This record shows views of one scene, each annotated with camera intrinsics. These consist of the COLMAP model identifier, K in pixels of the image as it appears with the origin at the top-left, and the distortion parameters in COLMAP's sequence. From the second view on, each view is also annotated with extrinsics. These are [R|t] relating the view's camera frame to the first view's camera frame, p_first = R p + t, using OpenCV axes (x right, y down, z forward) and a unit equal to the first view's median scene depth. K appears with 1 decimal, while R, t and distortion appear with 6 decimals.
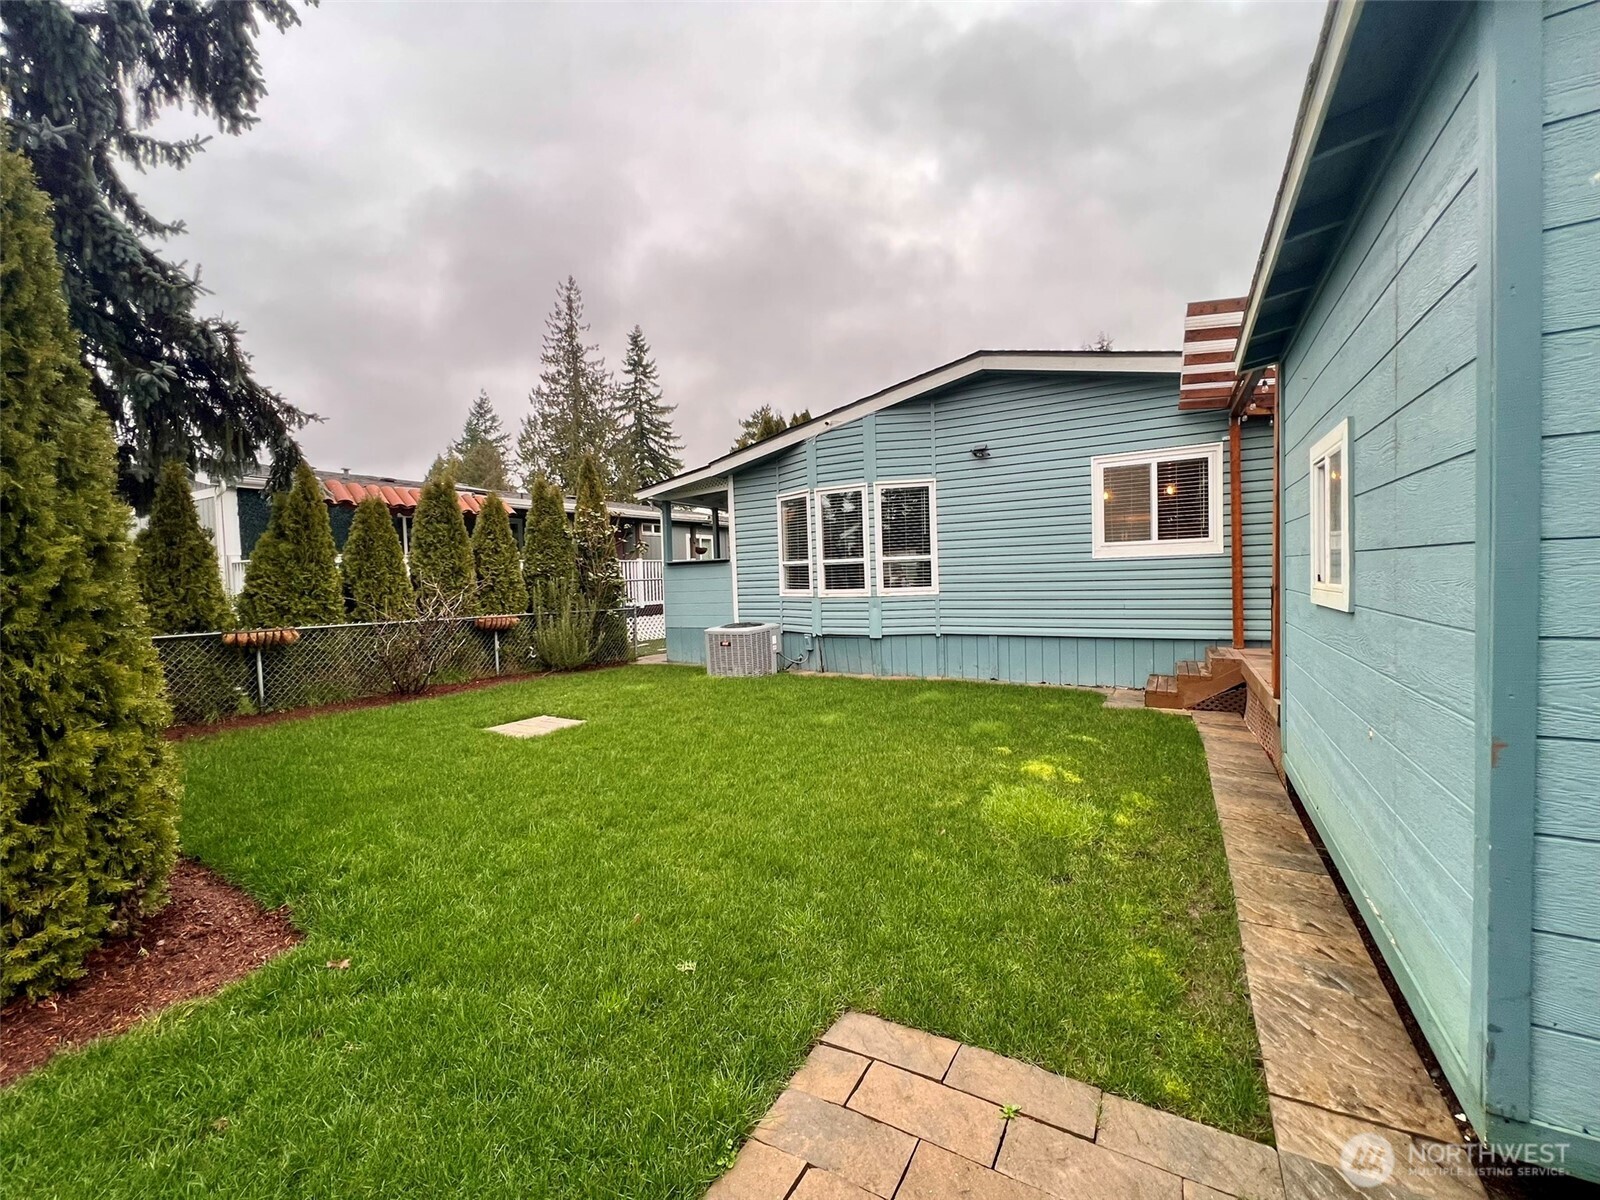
lens RADIAL K [[637.4, 0, 800.8], [0, 637.4, 599.9], [0, 0, 1]] dist [-0.002840, 0.000771]
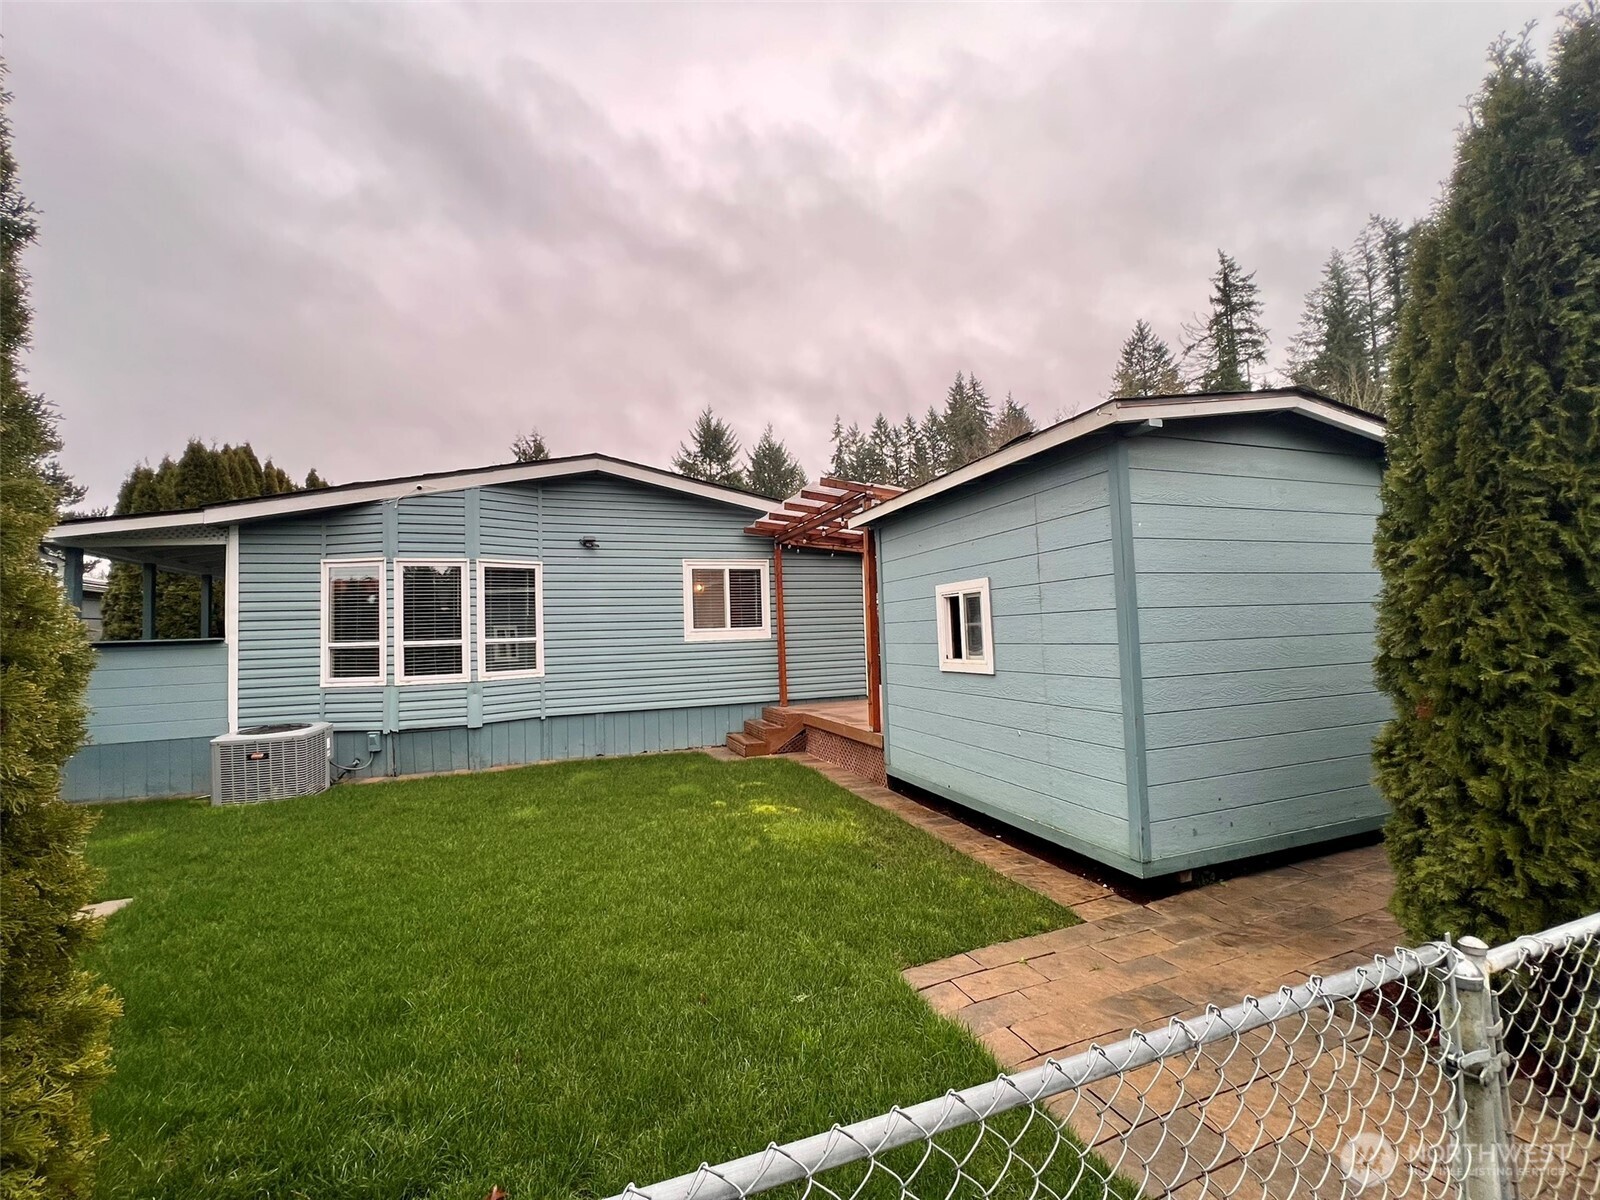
lens RADIAL K [[636.4, 0, 796.6], [0, 636.4, 598.4], [0, 0, 1]] dist [-0.000261, 0.000400]
pose [[0.645921, 0.055142, 0.761410, -0.290045], [0.041218, 0.993414, -0.106910, -0.007405], [-0.762291, 0.100439, 0.639394, 0.048082]]
